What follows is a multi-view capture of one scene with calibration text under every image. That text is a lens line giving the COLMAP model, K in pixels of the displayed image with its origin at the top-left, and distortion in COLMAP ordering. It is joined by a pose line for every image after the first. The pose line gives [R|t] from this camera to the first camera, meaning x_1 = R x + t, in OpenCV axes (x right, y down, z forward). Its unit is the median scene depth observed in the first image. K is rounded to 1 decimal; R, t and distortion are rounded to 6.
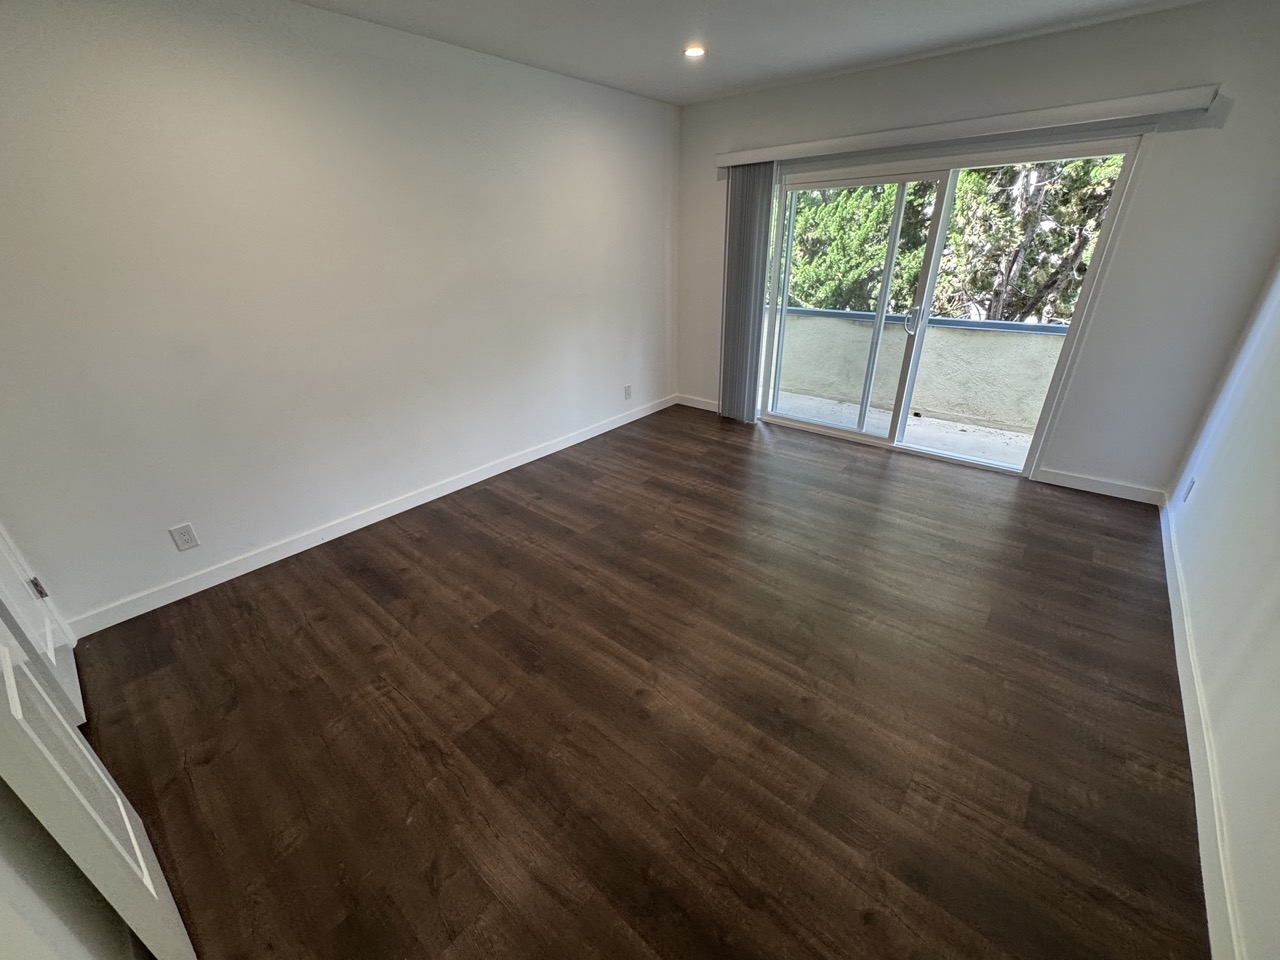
lens RADIAL K [[512.4, 0, 640.0], [0, 512.4, 482.1], [0, 0, 1]] dist [-0.002735, -0.000779]
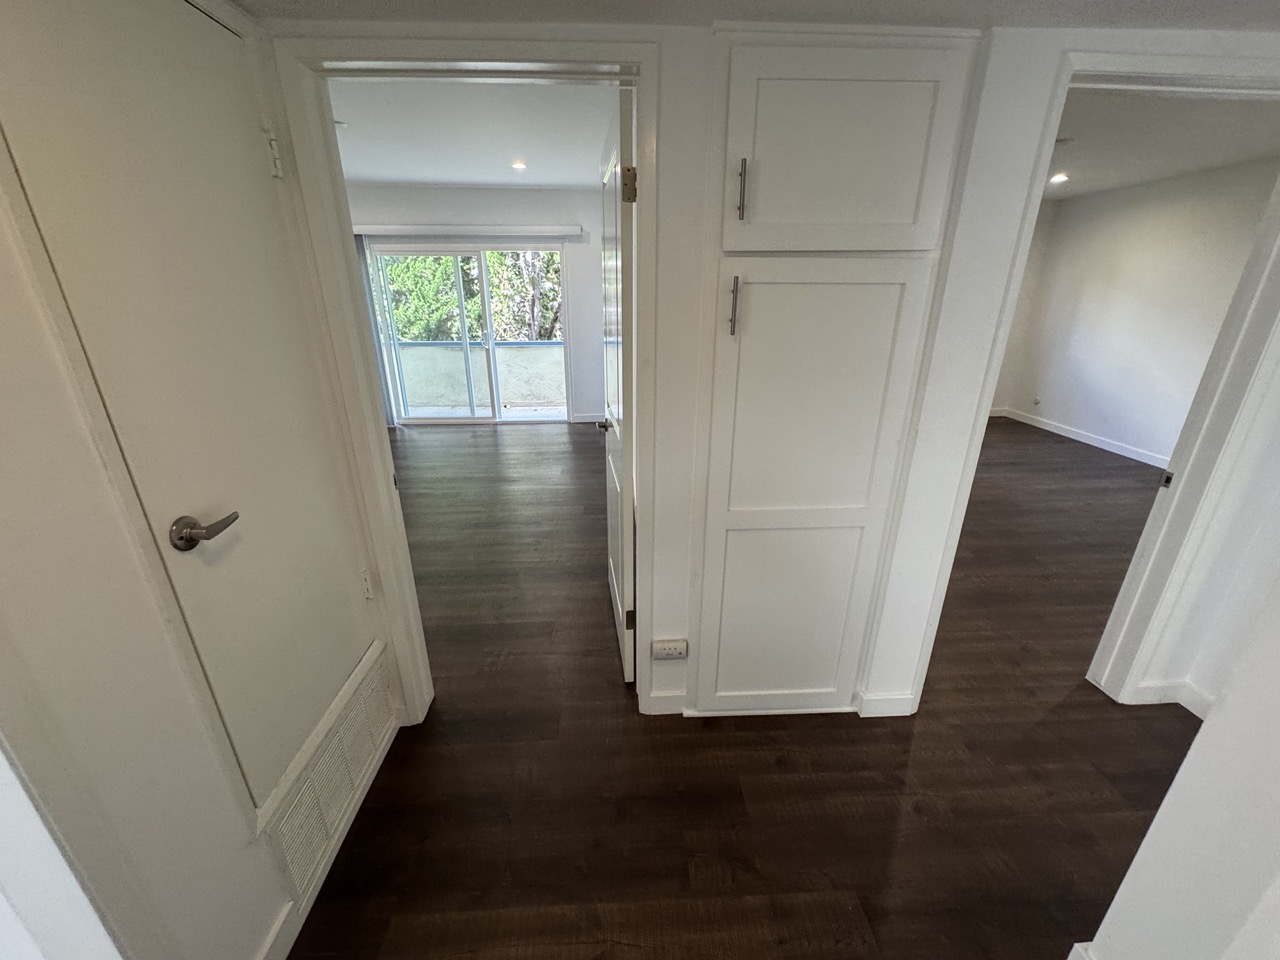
lens RADIAL K [[512.4, 0, 643.6], [0, 512.4, 482.0], [0, 0, 1]] dist [-0.002735, -0.000779]
pose [[0.722169, -0.219888, 0.655836, -0.190491], [0.279717, 0.959983, 0.013853, 0.168840], [-0.632637, 0.173444, 0.754776, -0.328556]]
